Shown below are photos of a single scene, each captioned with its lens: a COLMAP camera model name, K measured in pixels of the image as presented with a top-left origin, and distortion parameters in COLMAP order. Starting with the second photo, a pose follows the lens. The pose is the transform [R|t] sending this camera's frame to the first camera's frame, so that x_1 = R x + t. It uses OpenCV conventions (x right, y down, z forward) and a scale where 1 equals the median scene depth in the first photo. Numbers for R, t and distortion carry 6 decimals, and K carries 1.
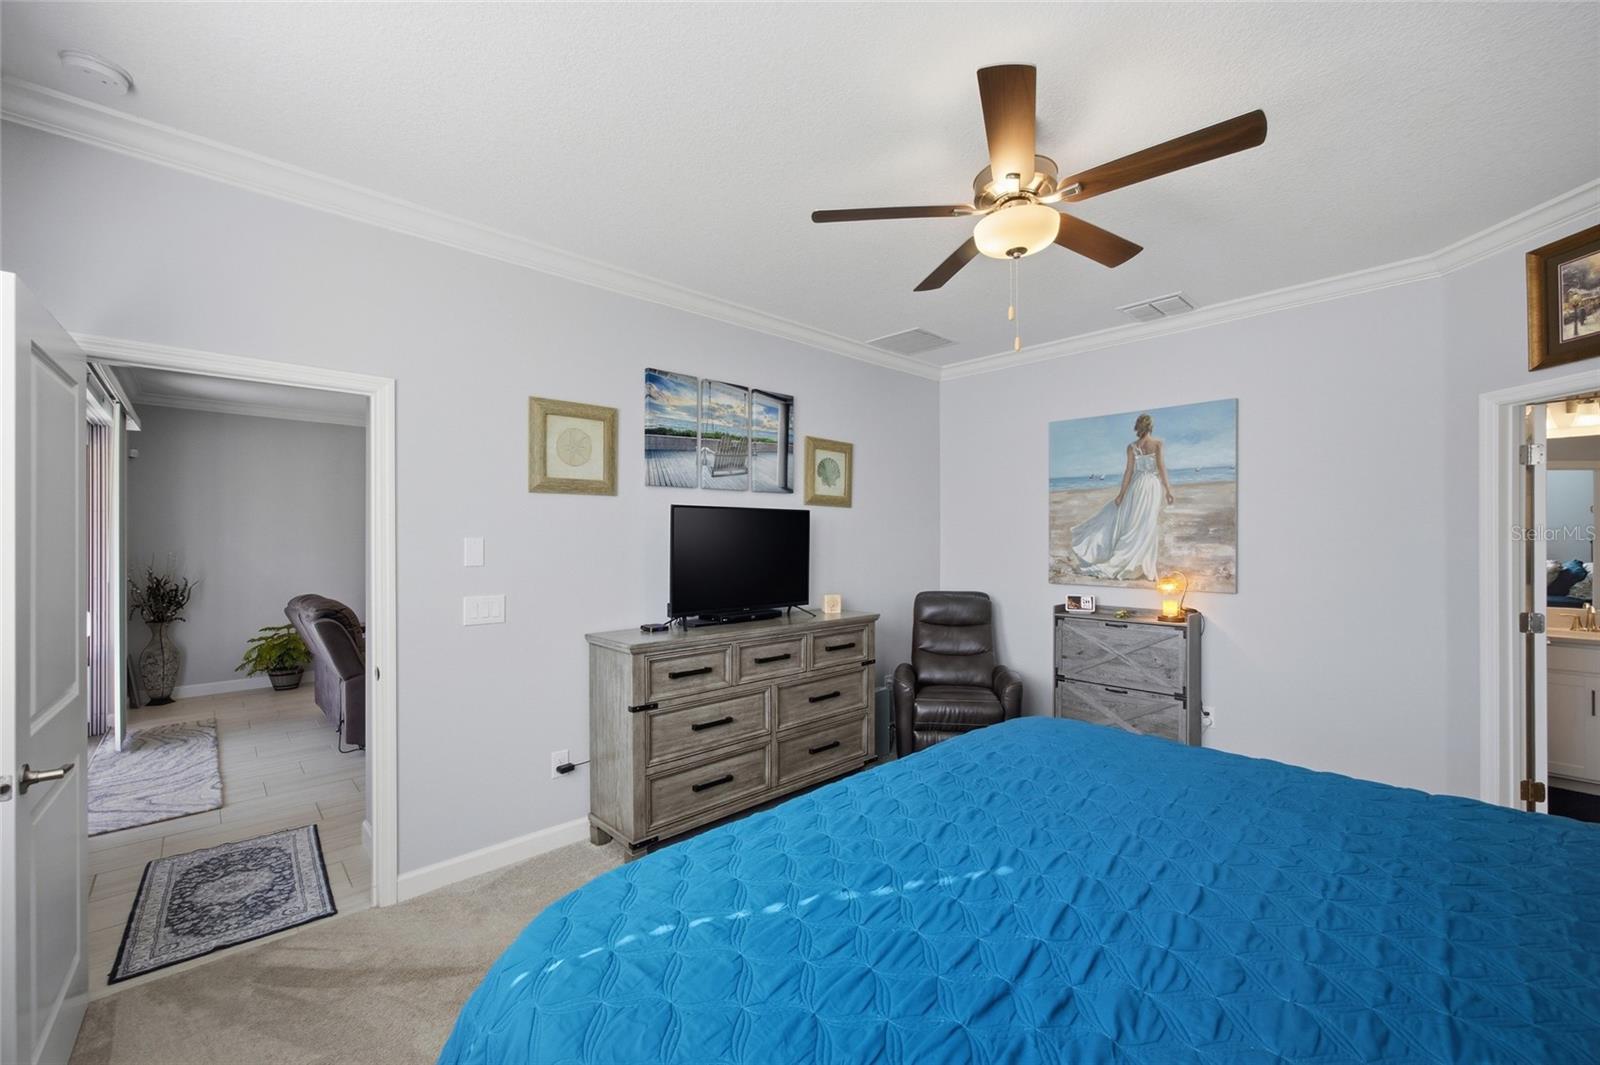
lens RADIAL K [[632.6, 0, 810.3], [0, 632.6, 536.0], [0, 0, 1]] dist [-0.000149, 0.000434]
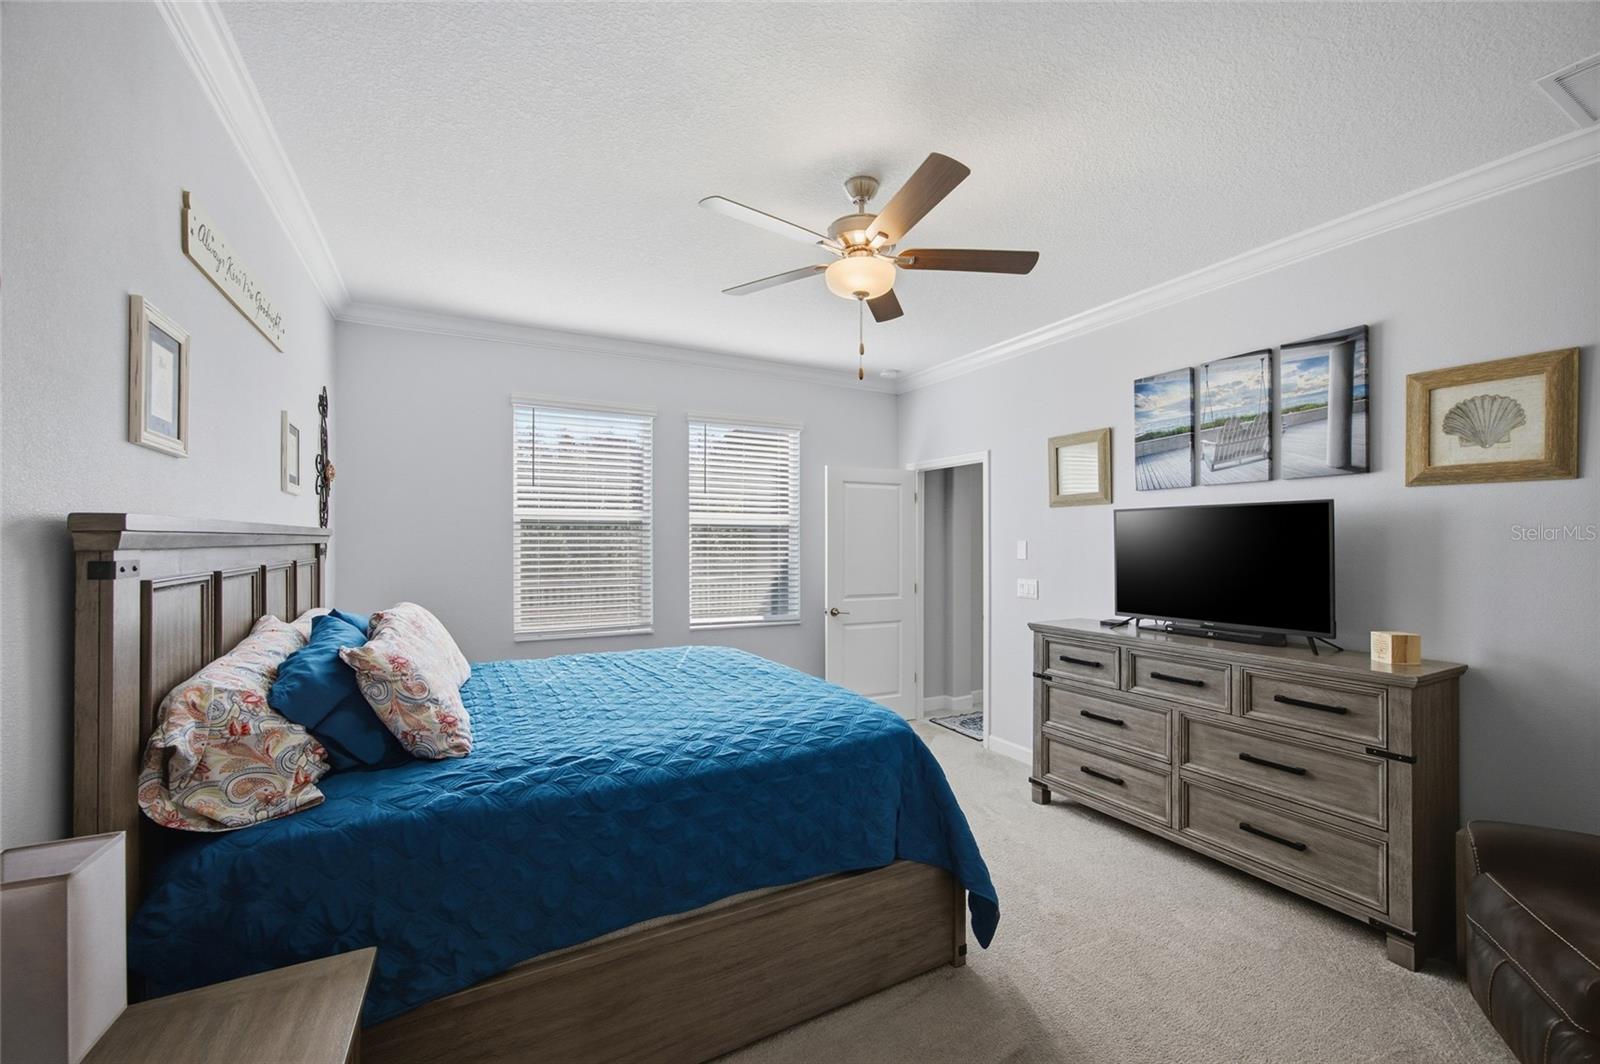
lens RADIAL K [[632.6, 0, 809.9], [0, 632.6, 540.4], [0, 0, 1]] dist [-0.000149, 0.000434]
pose [[-0.228826, -0.005534, -0.973452, 1.069509], [-0.003428, 0.999982, -0.004879, 0.011511], [0.973461, 0.002221, -0.228841, 0.848021]]
